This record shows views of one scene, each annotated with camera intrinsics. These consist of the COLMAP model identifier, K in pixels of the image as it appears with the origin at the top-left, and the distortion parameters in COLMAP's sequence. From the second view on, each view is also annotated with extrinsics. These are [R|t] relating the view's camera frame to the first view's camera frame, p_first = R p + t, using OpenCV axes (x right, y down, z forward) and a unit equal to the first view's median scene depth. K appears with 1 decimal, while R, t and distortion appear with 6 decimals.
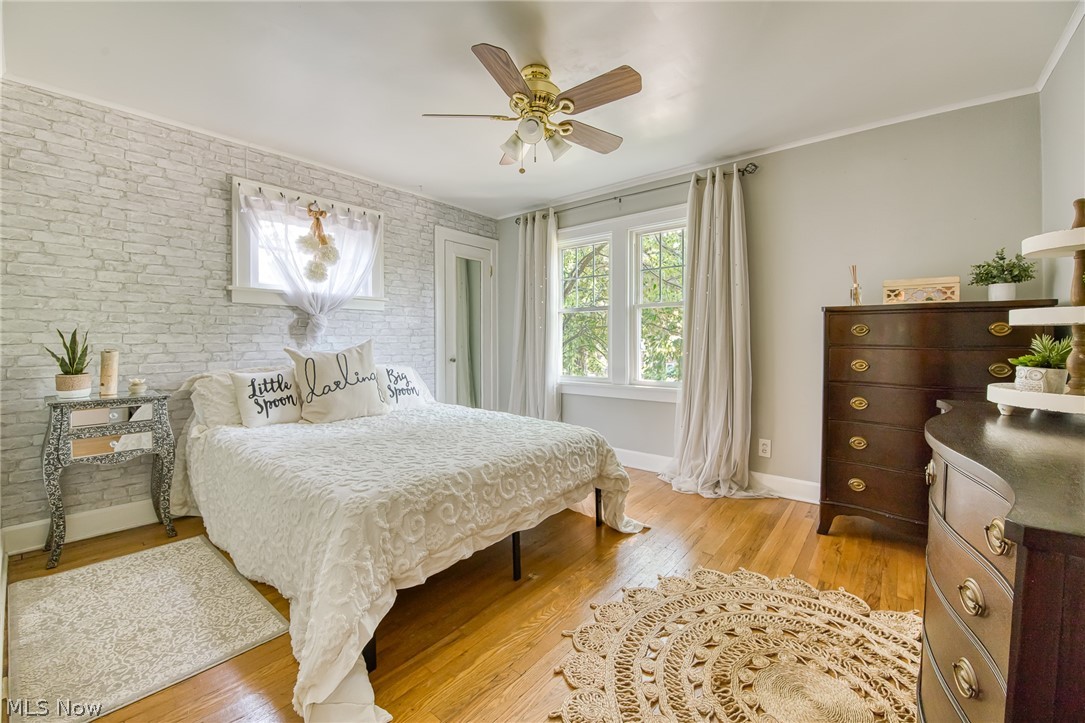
lens RADIAL K [[426.0, 0, 545.9], [0, 426.0, 365.5], [0, 0, 1]] dist [-0.025143, -0.000296]
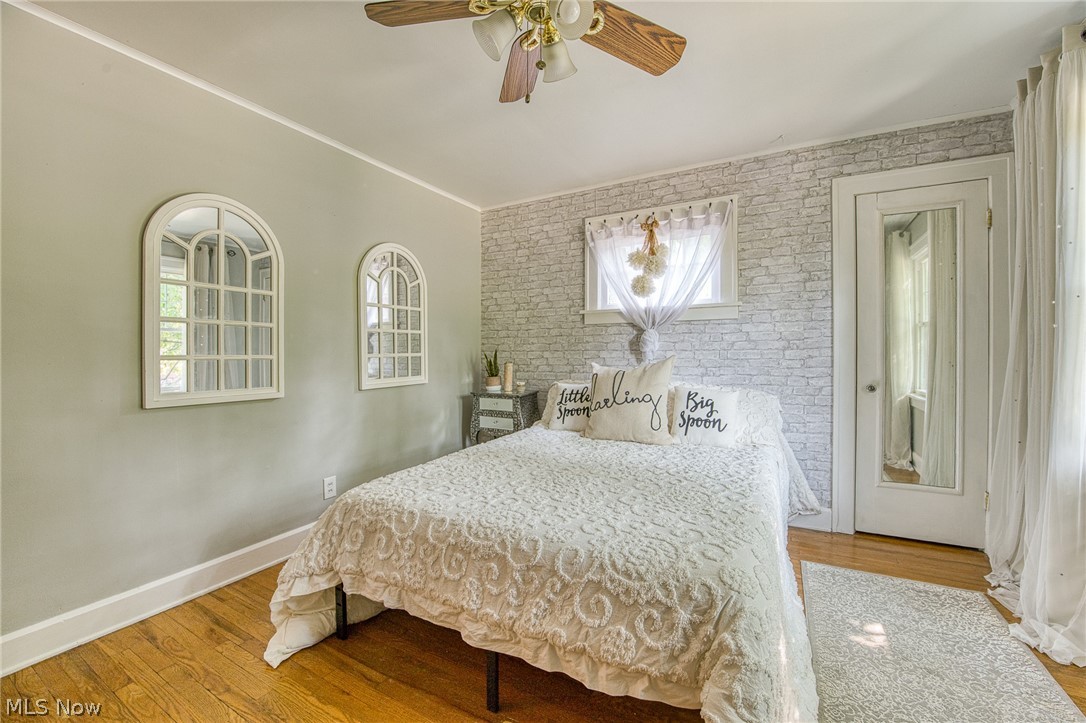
lens RADIAL K [[426.4, 0, 546.4], [0, 426.4, 365.5], [0, 0, 1]] dist [-0.025143, -0.000296]
pose [[0.192730, 0.026978, -0.980881, 0.426753], [-0.051749, 0.998510, 0.017295, -0.047888], [0.979886, 0.047426, 0.193839, 0.662007]]
